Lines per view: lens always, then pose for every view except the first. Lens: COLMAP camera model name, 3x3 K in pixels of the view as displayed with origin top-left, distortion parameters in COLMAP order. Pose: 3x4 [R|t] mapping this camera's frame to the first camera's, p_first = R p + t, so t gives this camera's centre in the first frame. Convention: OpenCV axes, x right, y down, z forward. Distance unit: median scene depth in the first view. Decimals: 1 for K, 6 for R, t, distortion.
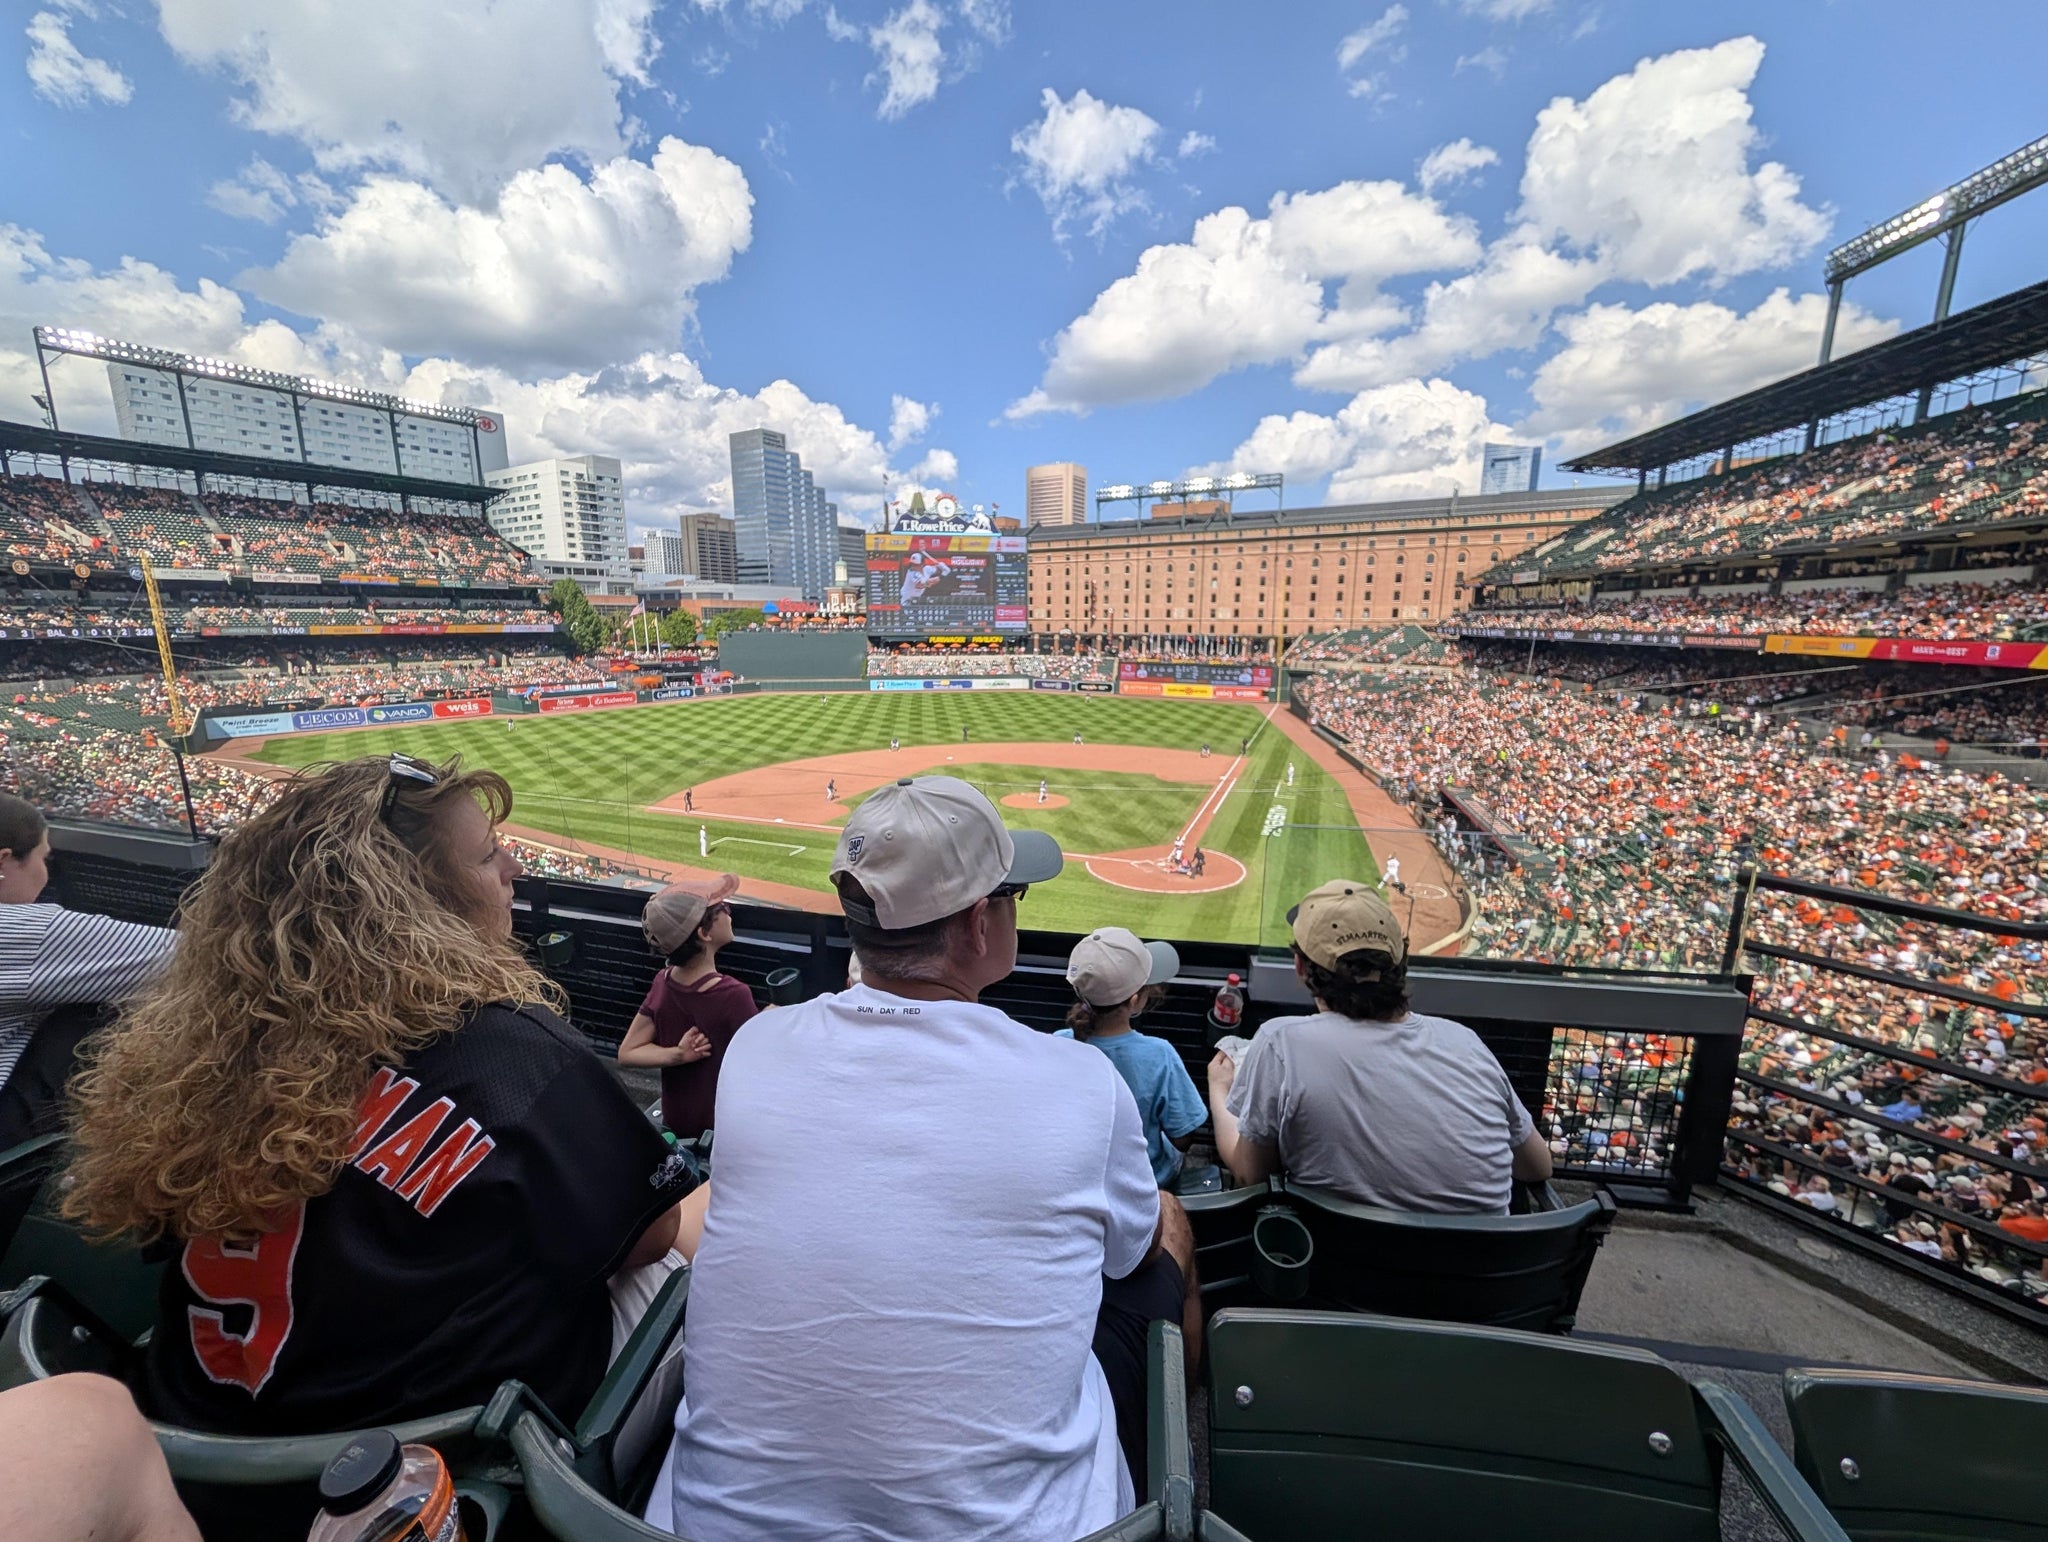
lens RADIAL K [[802.3, 0, 1021.0], [0, 802.3, 775.8], [0, 0, 1]] dist [0.015944, 0.001088]
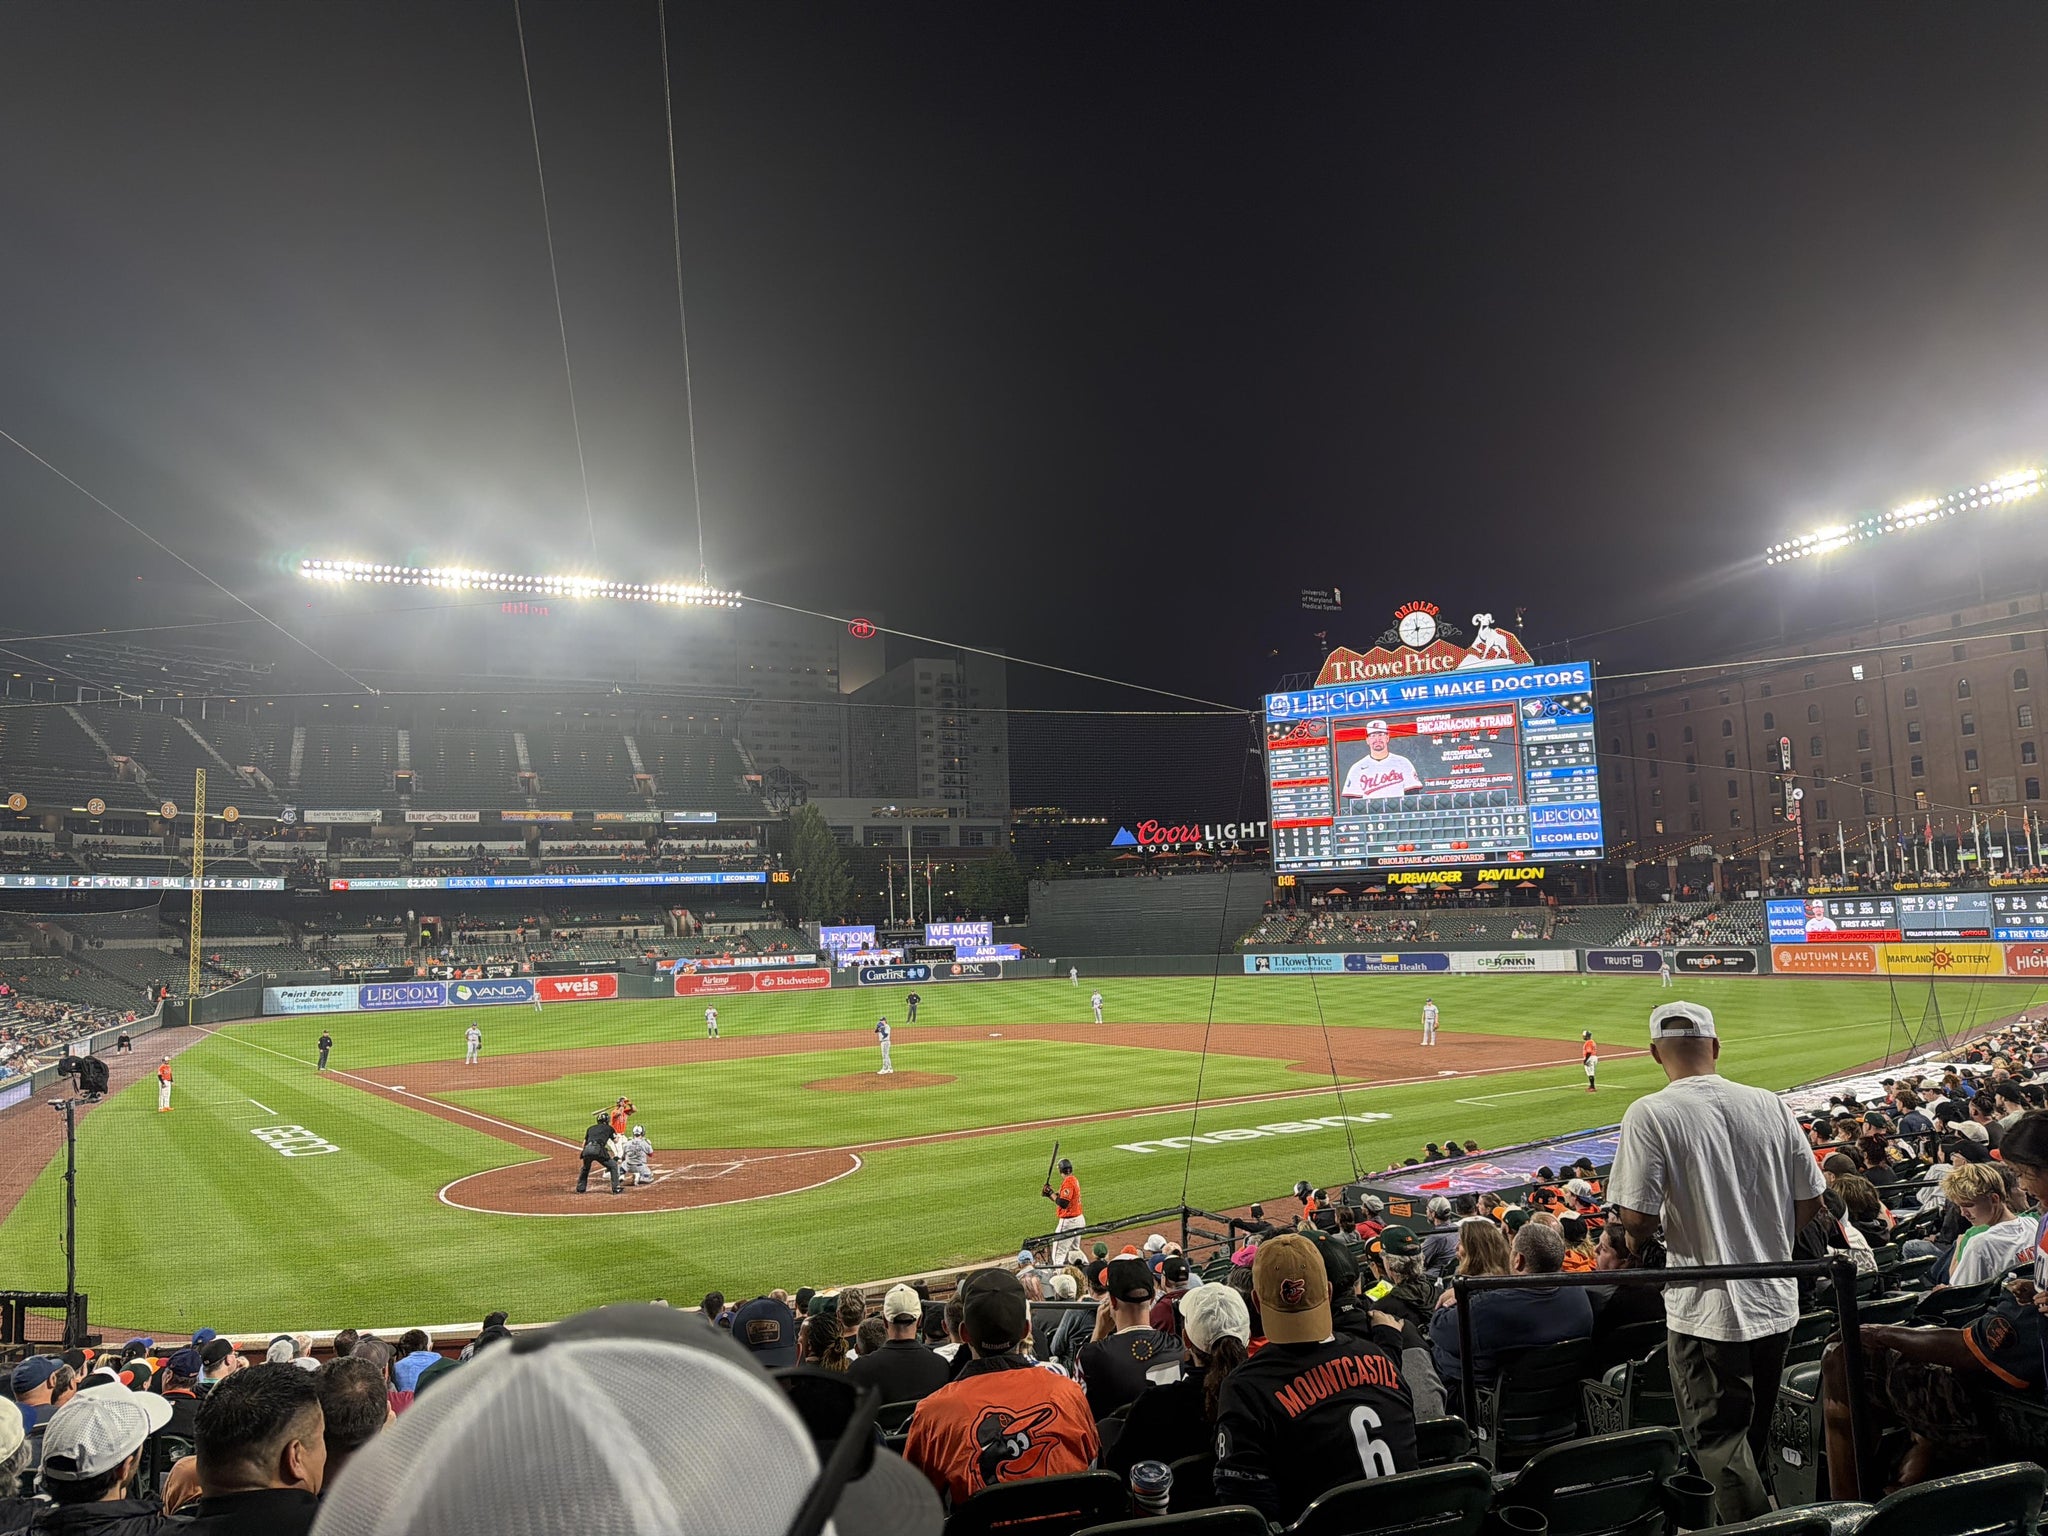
lens RADIAL K [[1459.3, 0, 1015.6], [0, 1459.3, 767.0], [0, 0, 1]] dist [0.091154, -0.074967]
pose [[0.829608, -0.089716, -0.551092, 0.233923], [-0.076931, 0.959225, -0.271971, 0.035122], [0.553021, 0.268025, 0.788879, 0.146165]]
